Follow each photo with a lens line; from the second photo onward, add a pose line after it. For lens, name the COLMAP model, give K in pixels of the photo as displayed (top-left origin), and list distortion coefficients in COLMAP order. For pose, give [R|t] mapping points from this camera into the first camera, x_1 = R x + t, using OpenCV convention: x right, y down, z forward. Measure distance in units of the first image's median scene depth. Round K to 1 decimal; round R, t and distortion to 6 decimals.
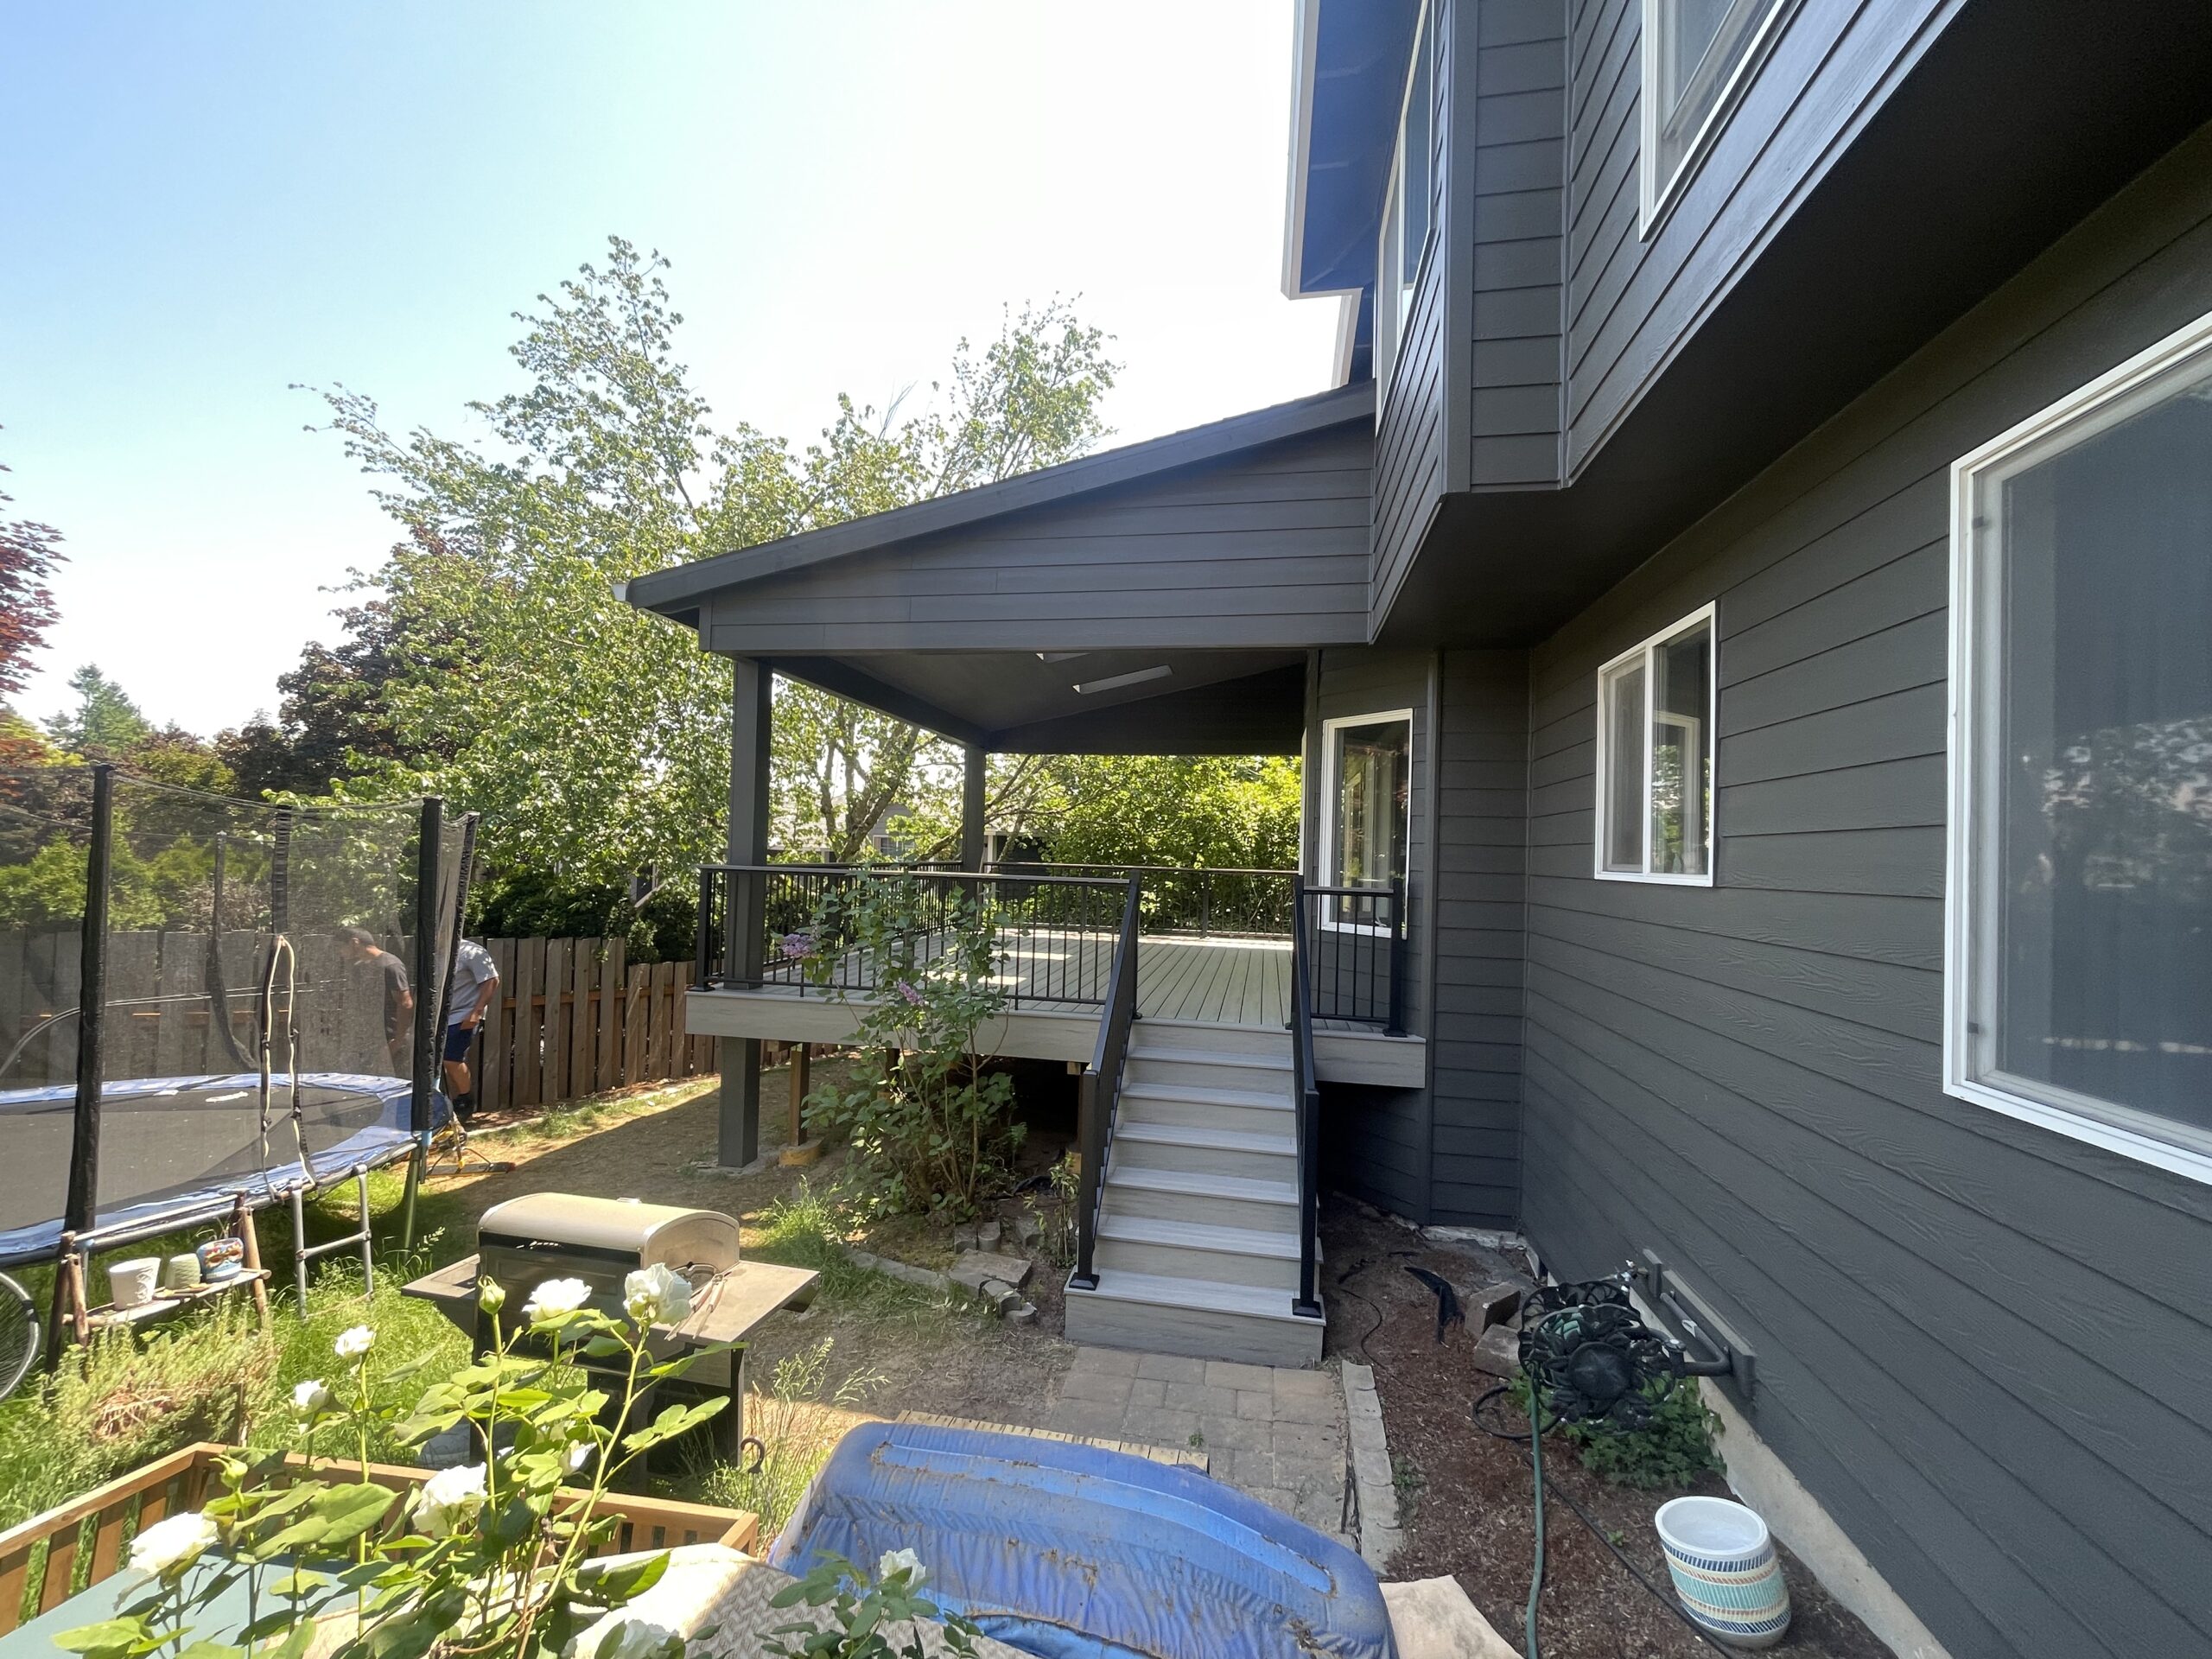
lens RADIAL K [[889.5, 0, 1091.6], [0, 889.5, 834.1], [0, 0, 1]] dist [0.001588, -0.000124]
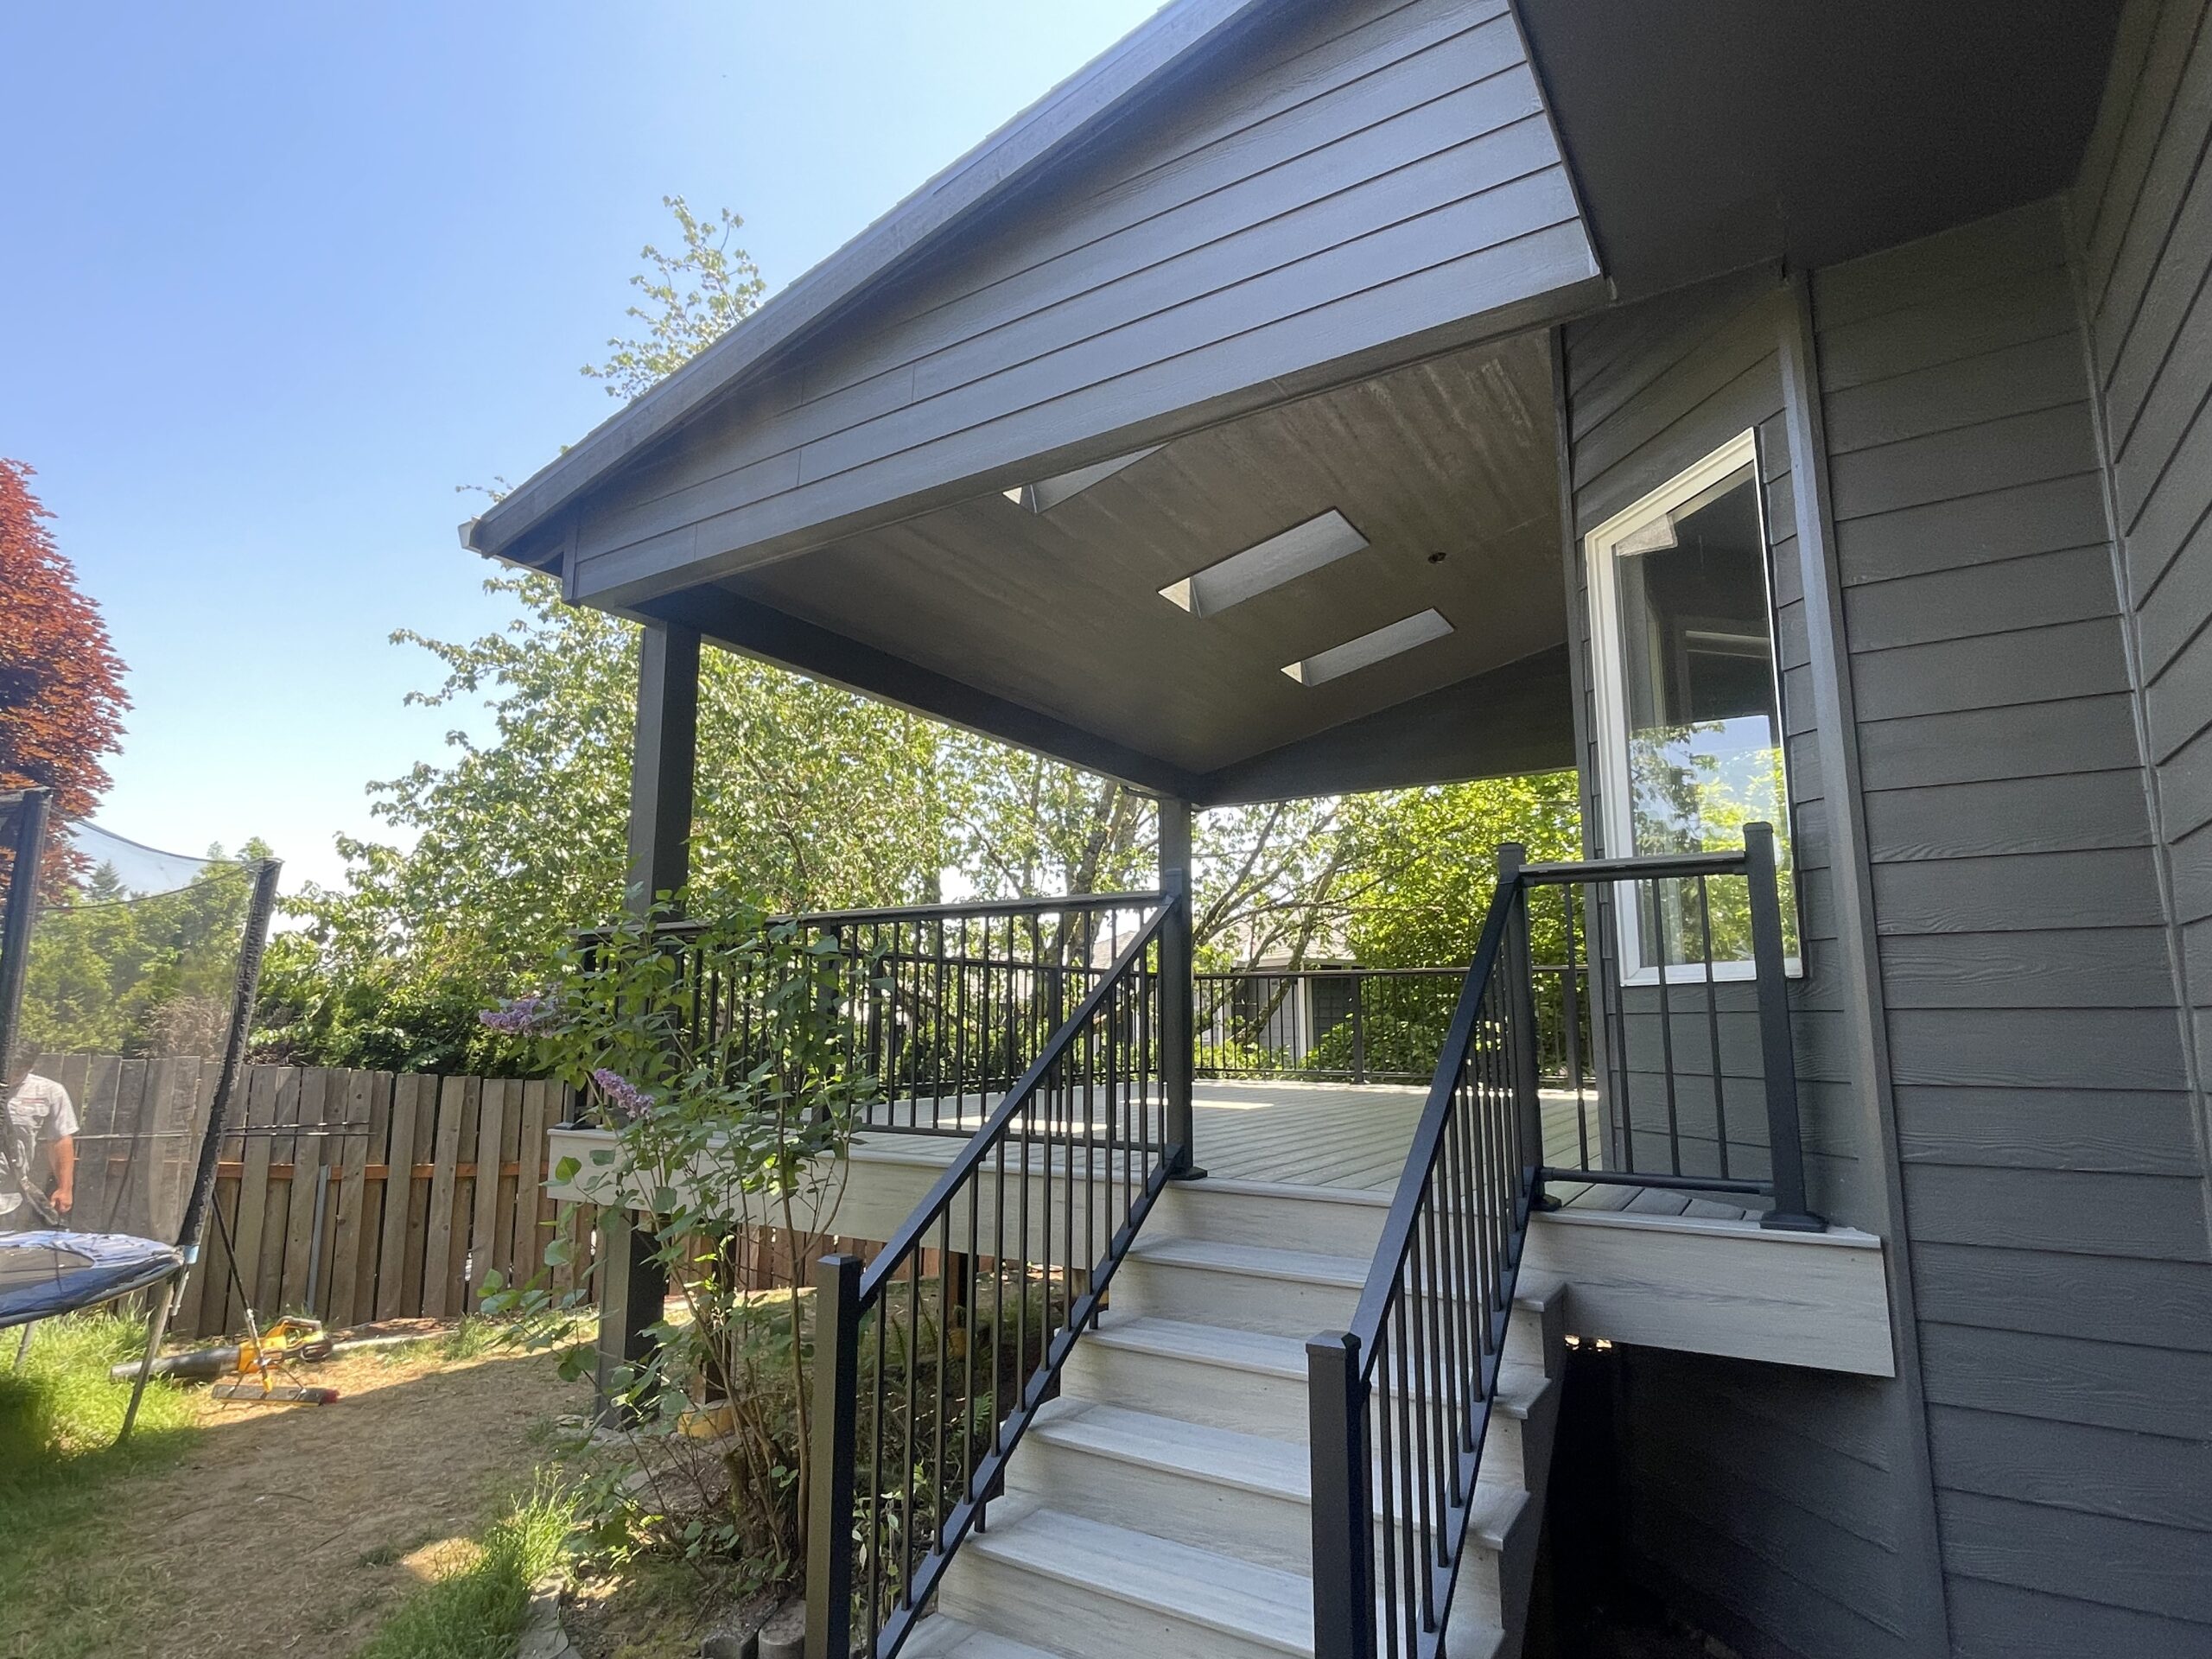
lens RADIAL K [[1171.3, 0, 1072.3], [0, 1171.3, 836.1], [0, 0, 1]] dist [-0.002118, -0.000319]
pose [[0.926930, -0.088533, -0.364640, 0.220947], [0.037972, 0.988911, -0.143575, 0.105768], [0.373307, 0.119238, 0.920013, 0.352923]]
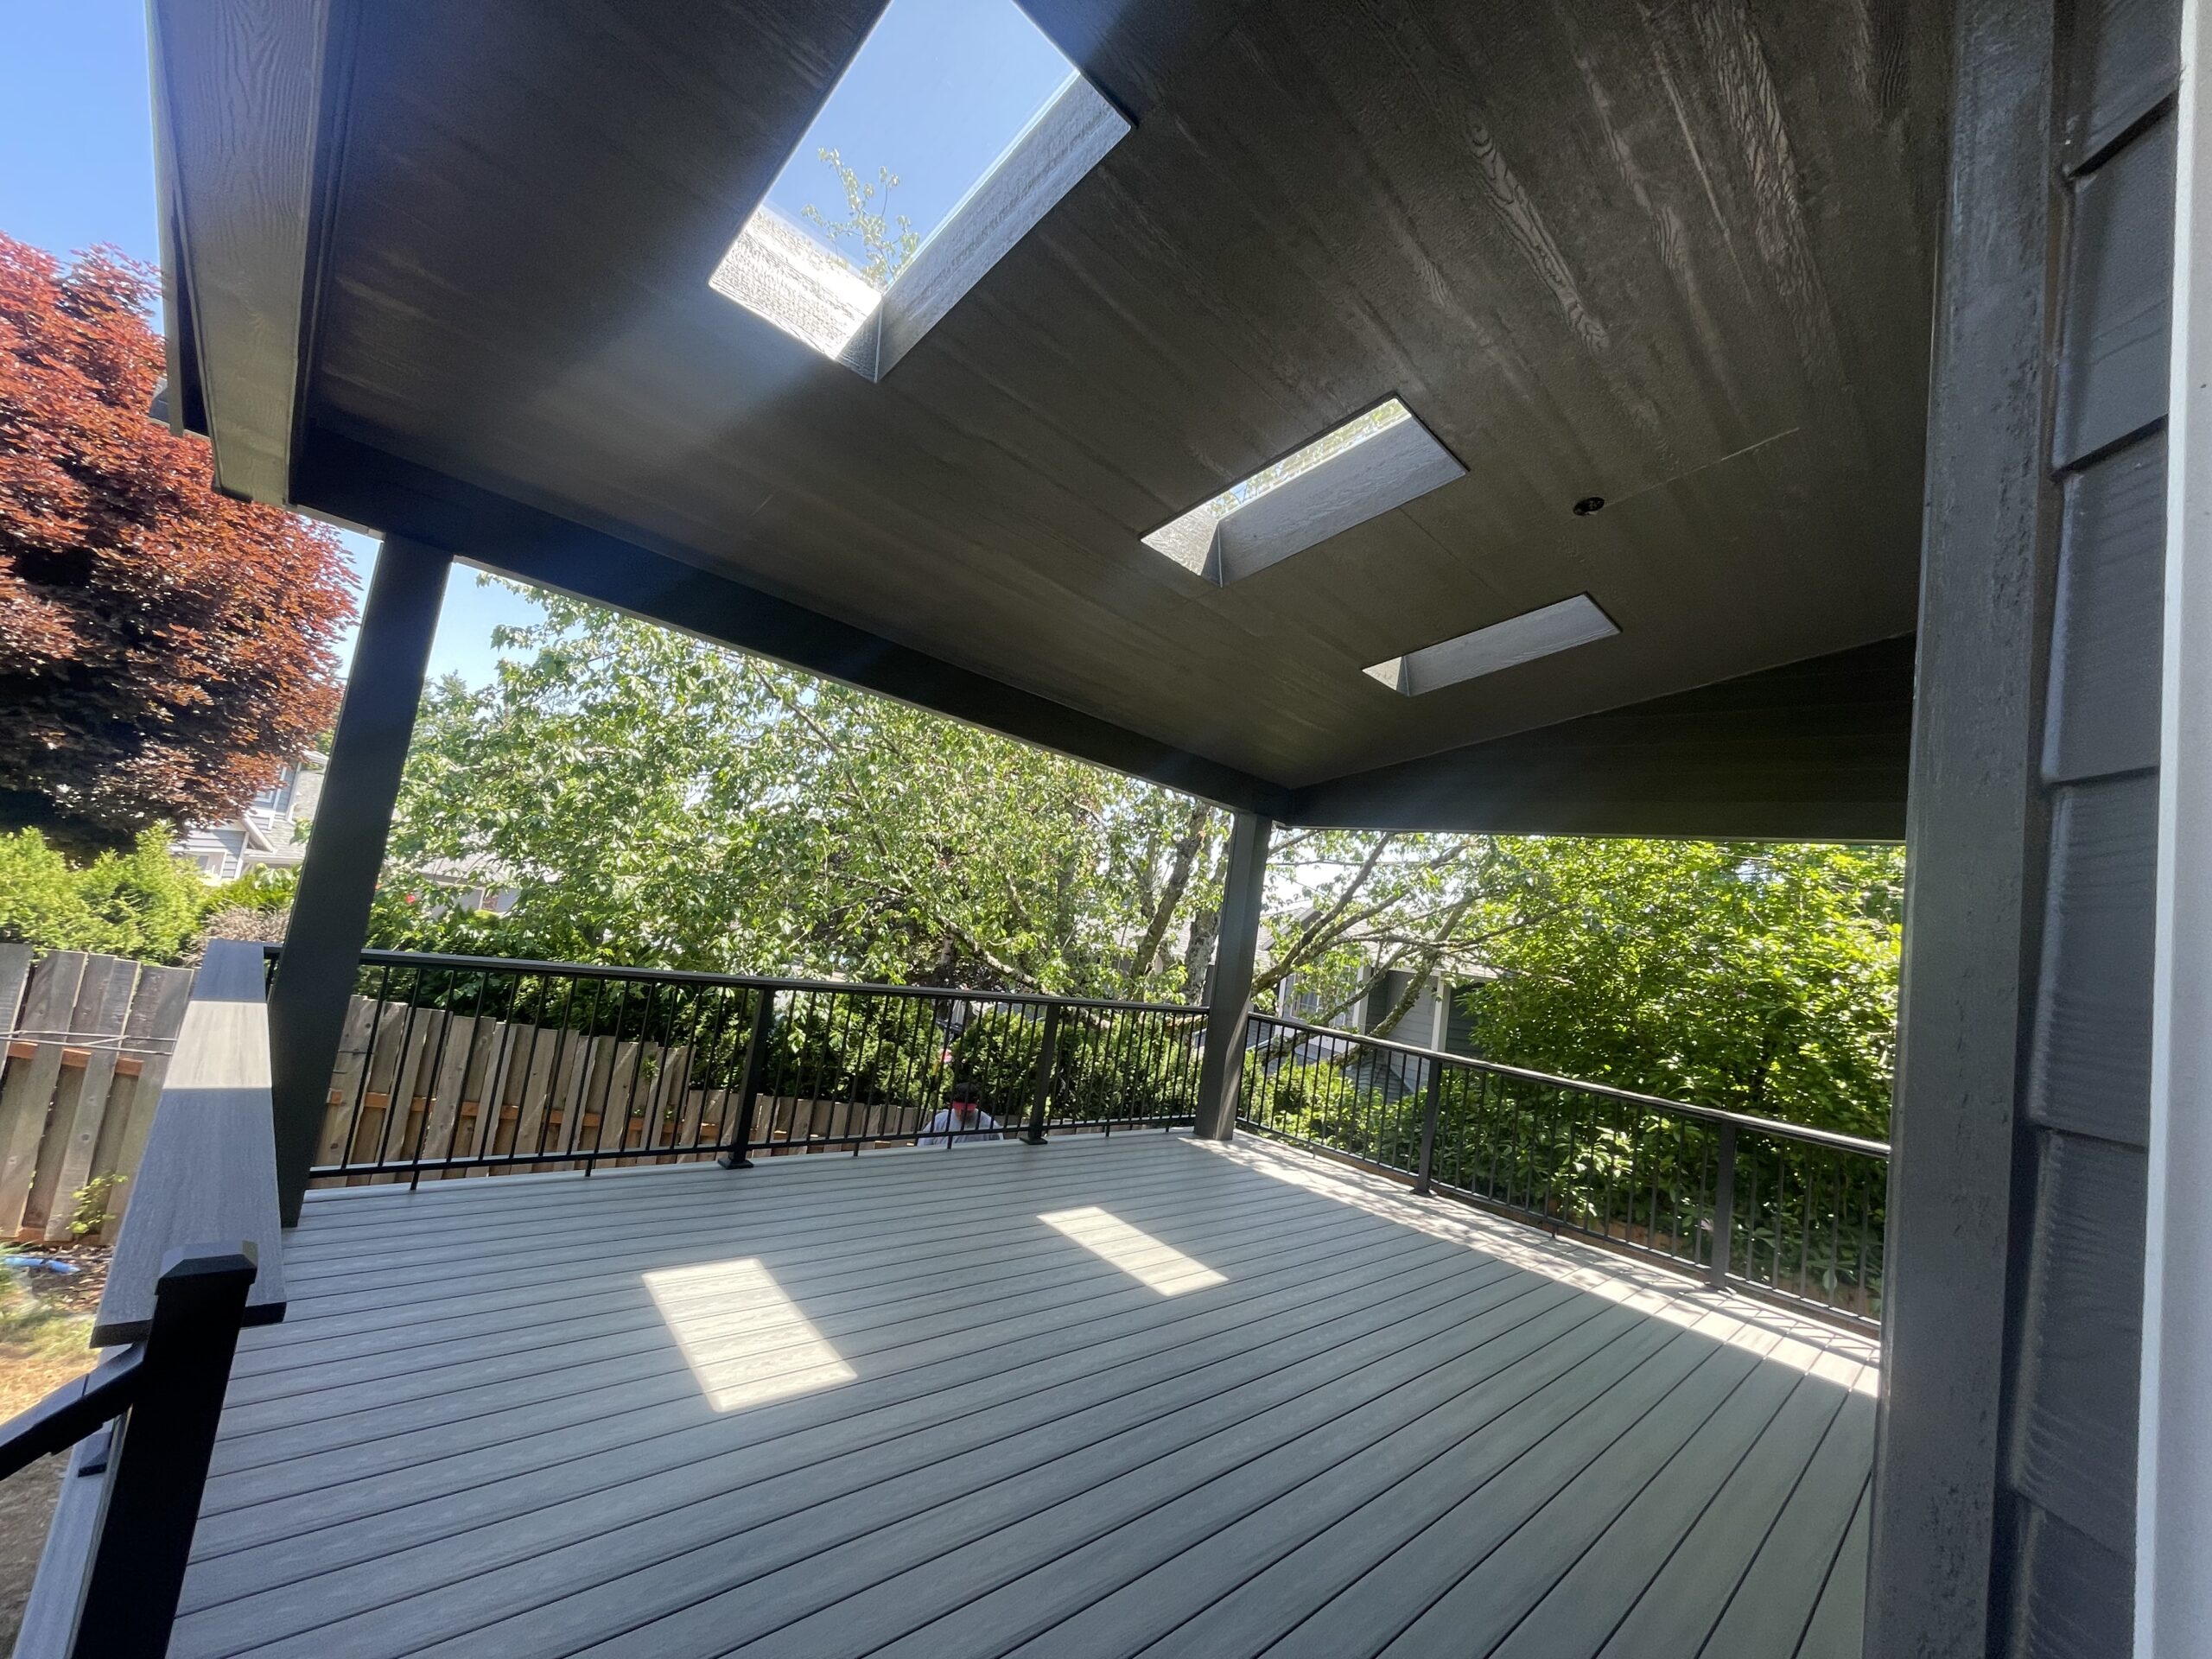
lens RADIAL K [[889.5, 0, 1091.6], [0, 889.5, 834.1], [0, 0, 1]] dist [0.001588, -0.000124]
pose [[0.814552, 0.030555, -0.579286, 0.238517], [-0.110692, 0.988450, -0.103511, -0.025131], [0.569432, 0.148438, 0.808526, 0.962011]]
